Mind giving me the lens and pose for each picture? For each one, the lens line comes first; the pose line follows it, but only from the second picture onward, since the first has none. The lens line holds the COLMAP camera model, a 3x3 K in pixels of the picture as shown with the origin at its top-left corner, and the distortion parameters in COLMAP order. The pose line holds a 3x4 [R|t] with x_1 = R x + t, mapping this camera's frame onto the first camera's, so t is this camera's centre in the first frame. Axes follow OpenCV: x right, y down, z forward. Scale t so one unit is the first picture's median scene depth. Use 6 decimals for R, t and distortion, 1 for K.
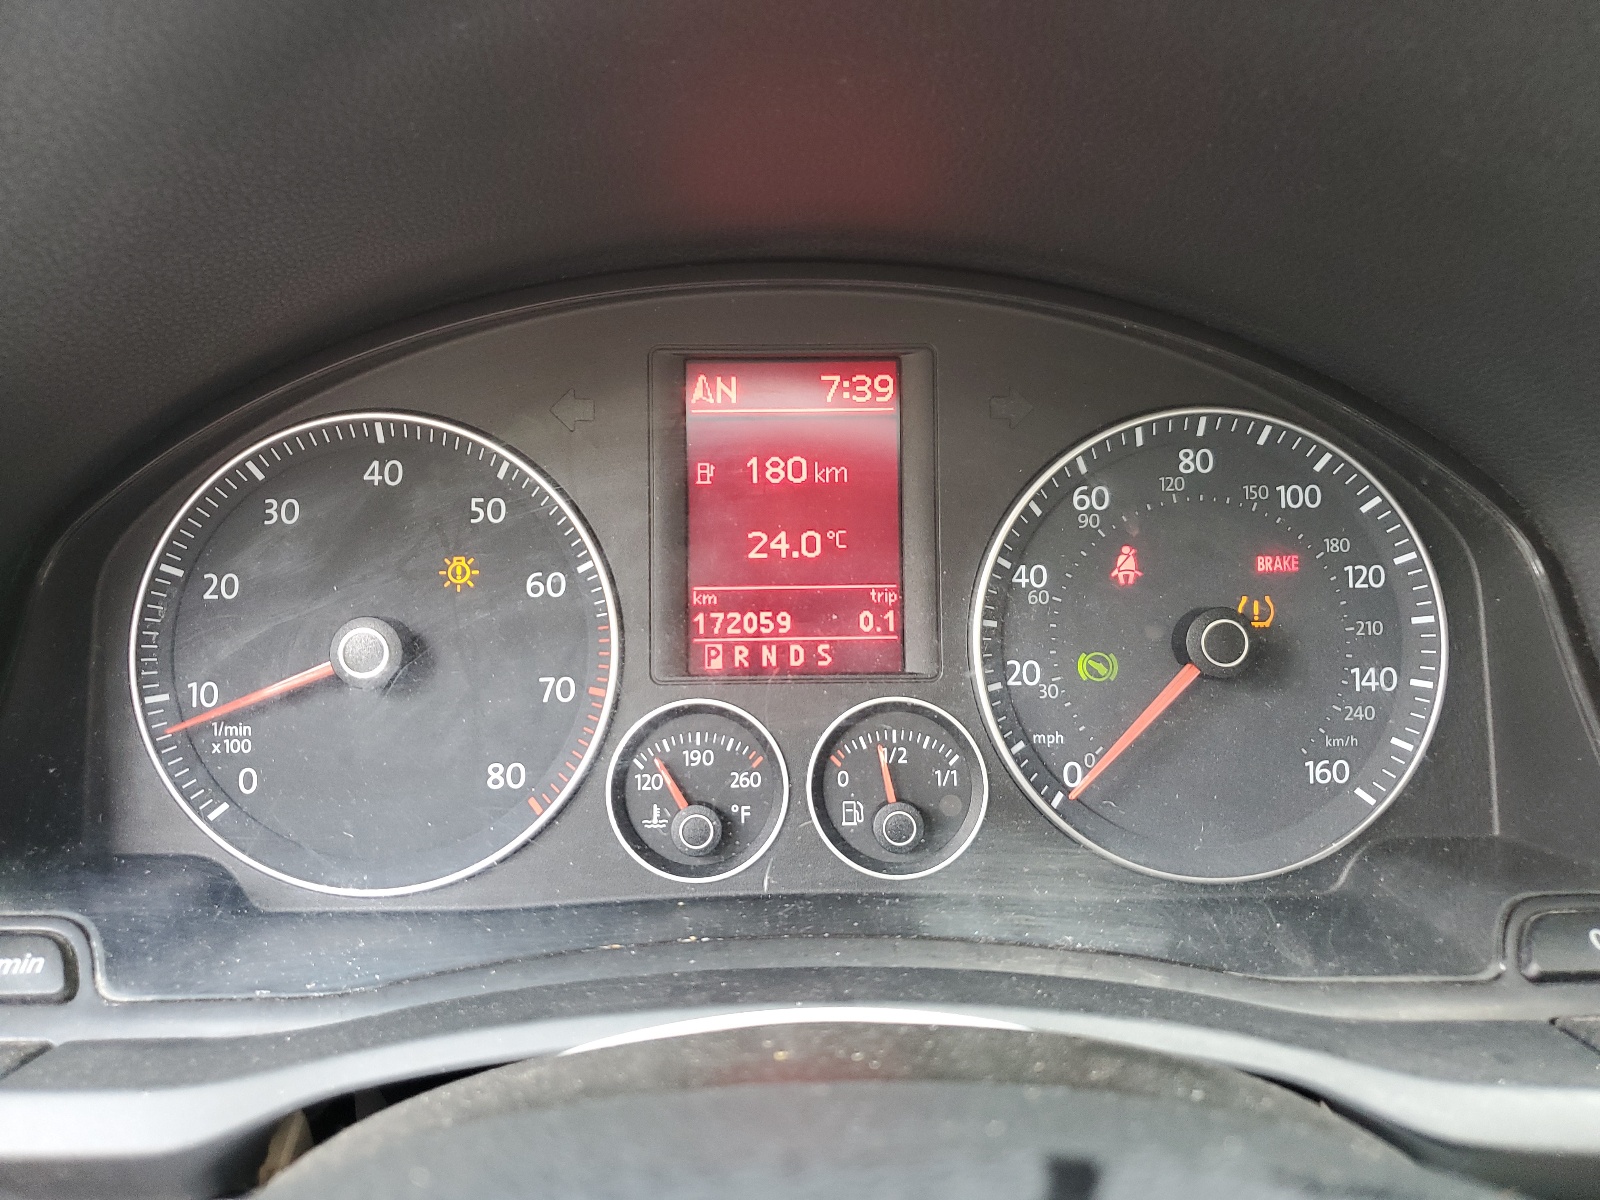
lens RADIAL K [[1217.7, 0, 800.2], [0, 1217.7, 595.9], [0, 0, 1]] dist [-0.005823, -0.003636]
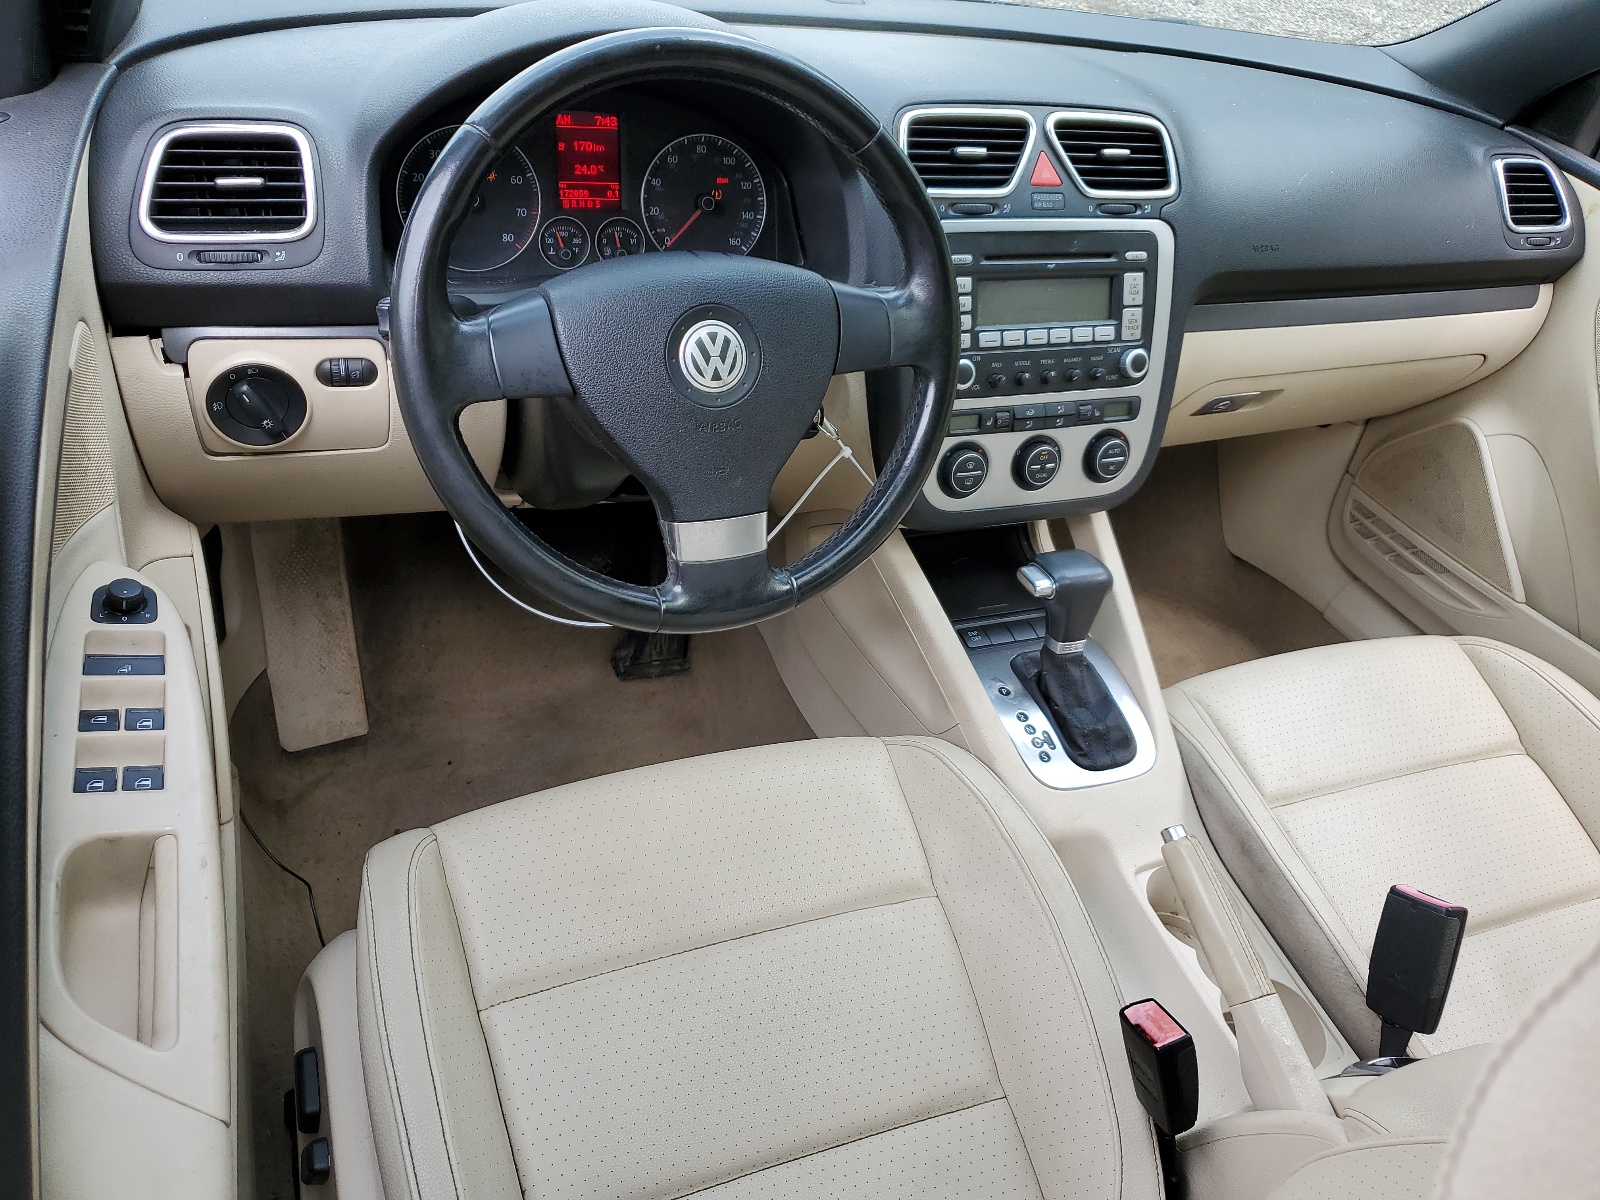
lens RADIAL K [[1217.7, 0, 798.7], [0, 1217.7, 597.9], [0, 0, 1]] dist [-0.005823, -0.003636]
pose [[0.927359, -0.088811, 0.363481, -0.812025], [-0.041432, 0.941077, 0.335644, -0.082510], [-0.371873, -0.326322, 0.869037, -2.598114]]
